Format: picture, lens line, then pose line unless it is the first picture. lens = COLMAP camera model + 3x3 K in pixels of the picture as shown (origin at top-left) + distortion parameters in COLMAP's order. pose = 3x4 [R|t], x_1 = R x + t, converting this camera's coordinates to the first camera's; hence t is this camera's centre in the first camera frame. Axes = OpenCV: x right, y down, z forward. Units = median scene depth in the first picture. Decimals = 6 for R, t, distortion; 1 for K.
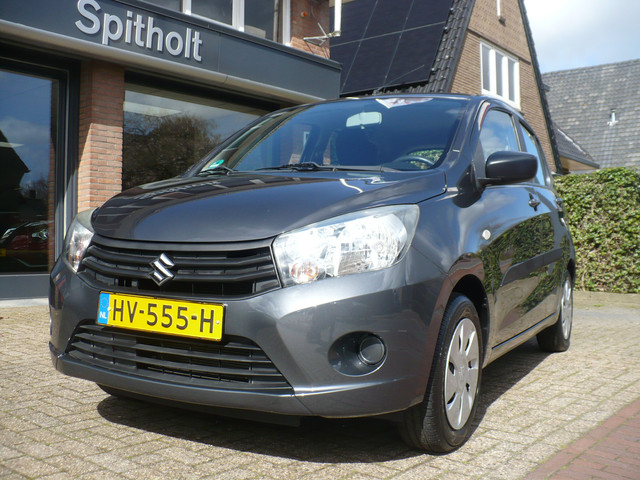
lens RADIAL K [[720.8, 0, 318.7], [0, 720.8, 236.3], [0, 0, 1]] dist [-0.139865, 0.000000]
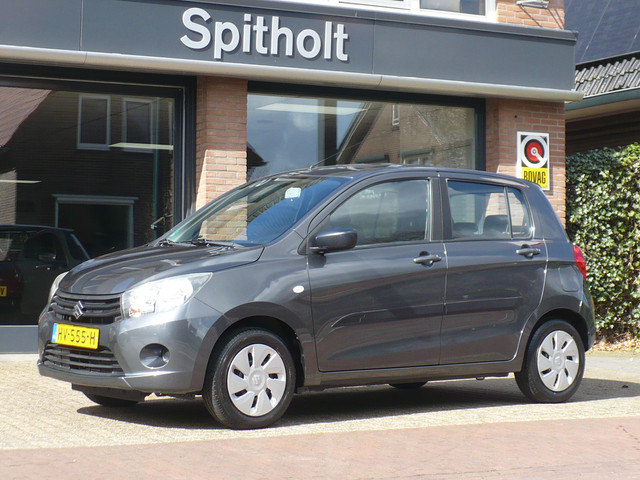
lens RADIAL K [[1568.2, 0, 320.8], [0, 1568.2, 217.4], [0, 0, 1]] dist [-0.113241, 0.000000]
pose [[0.918098, -0.016775, -0.395997, 0.563474], [0.004820, 0.999503, -0.031166, -0.017604], [0.396323, 0.026704, 0.917723, -0.696720]]
